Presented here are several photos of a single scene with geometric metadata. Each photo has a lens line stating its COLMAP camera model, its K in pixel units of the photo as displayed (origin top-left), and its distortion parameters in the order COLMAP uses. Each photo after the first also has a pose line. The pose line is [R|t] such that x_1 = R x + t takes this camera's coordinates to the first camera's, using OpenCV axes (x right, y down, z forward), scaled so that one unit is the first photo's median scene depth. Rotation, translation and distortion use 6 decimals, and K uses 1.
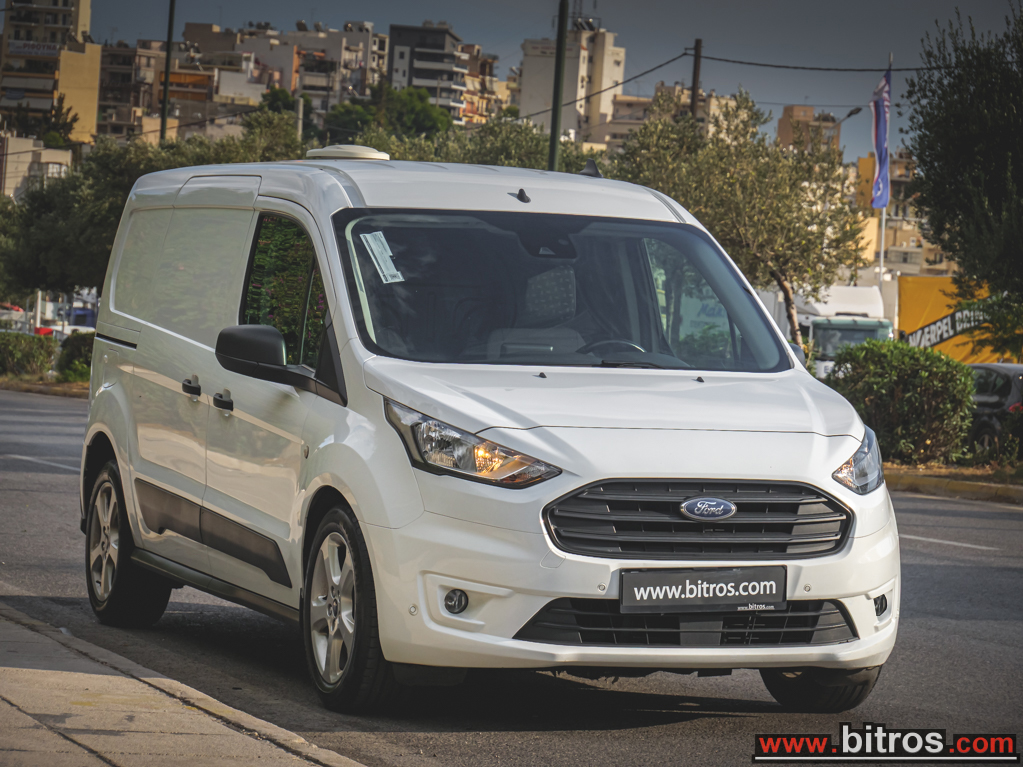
lens RADIAL K [[3494.7, 0, 501.9], [0, 3494.7, 373.7], [0, 0, 1]] dist [0.068507, 0.000000]
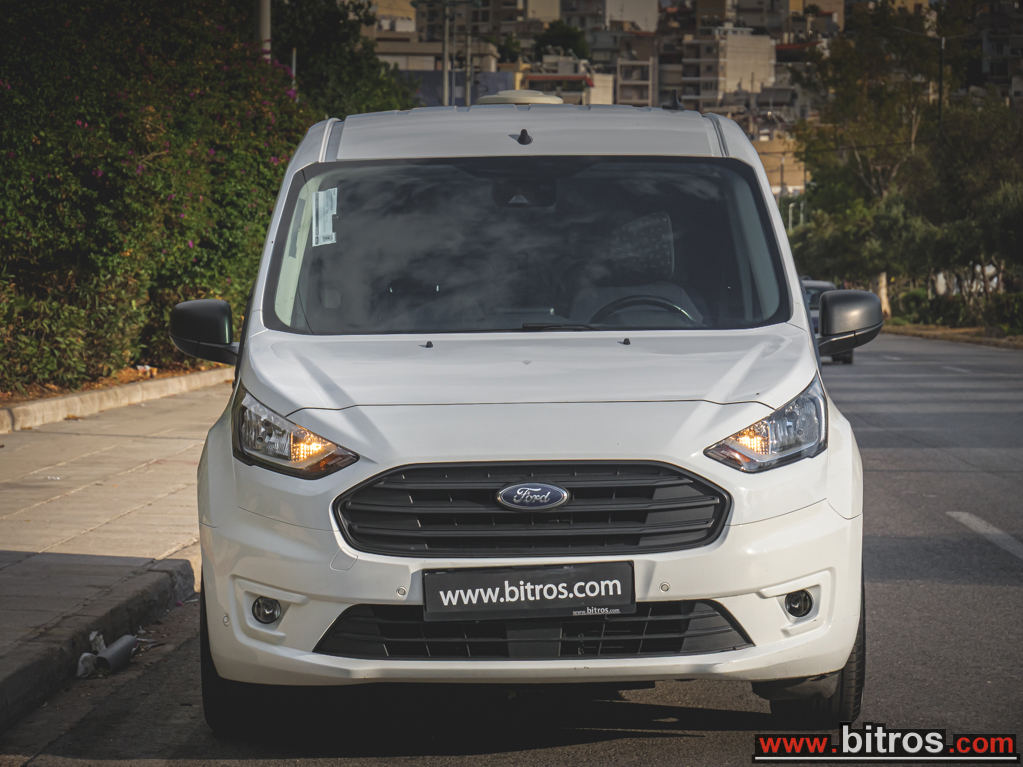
lens RADIAL K [[3494.7, 0, 513.7], [0, 3494.7, 383.2], [0, 0, 1]] dist [0.068507, 0.000000]
pose [[0.935902, -0.036957, -0.350316, 0.342522], [0.041421, 0.999128, 0.005256, 0.006482], [0.349816, -0.019430, 0.936617, 0.200214]]
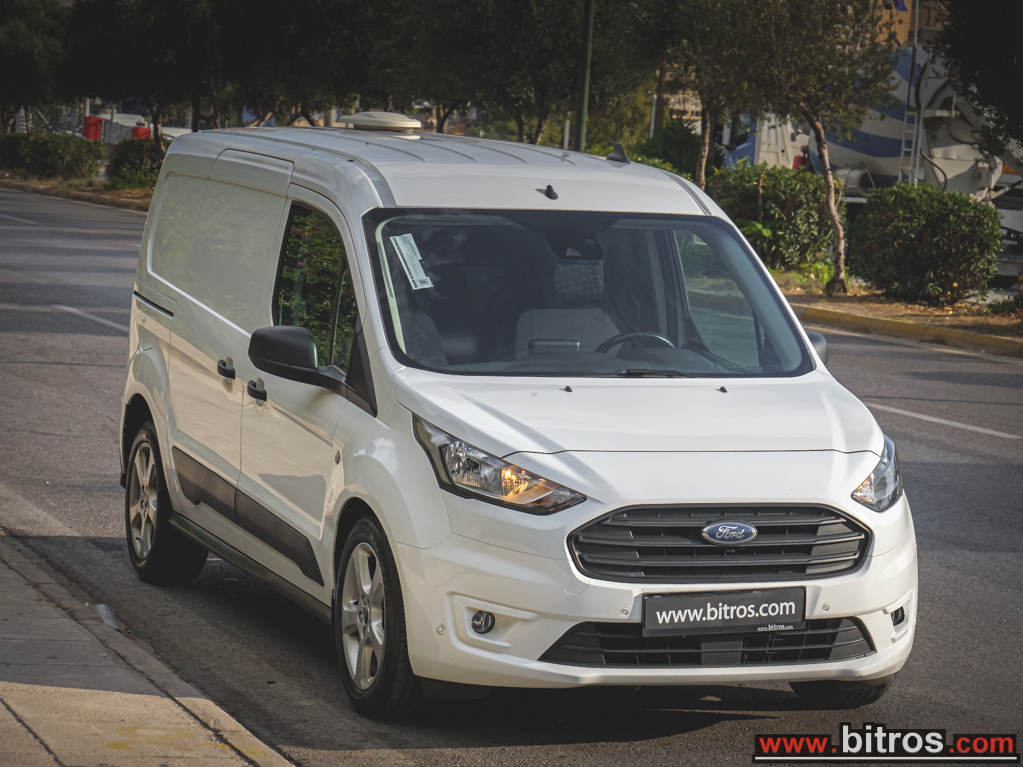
lens RADIAL K [[3413.6, 0, 518.9], [0, 3413.6, 393.4], [0, 0, 1]] dist [0.018992, 0.000000]
pose [[0.999974, 0.001784, -0.006934, 0.004172], [-0.001261, 0.997202, 0.074739, -0.074411], [0.007048, -0.074729, 0.997179, 0.006939]]
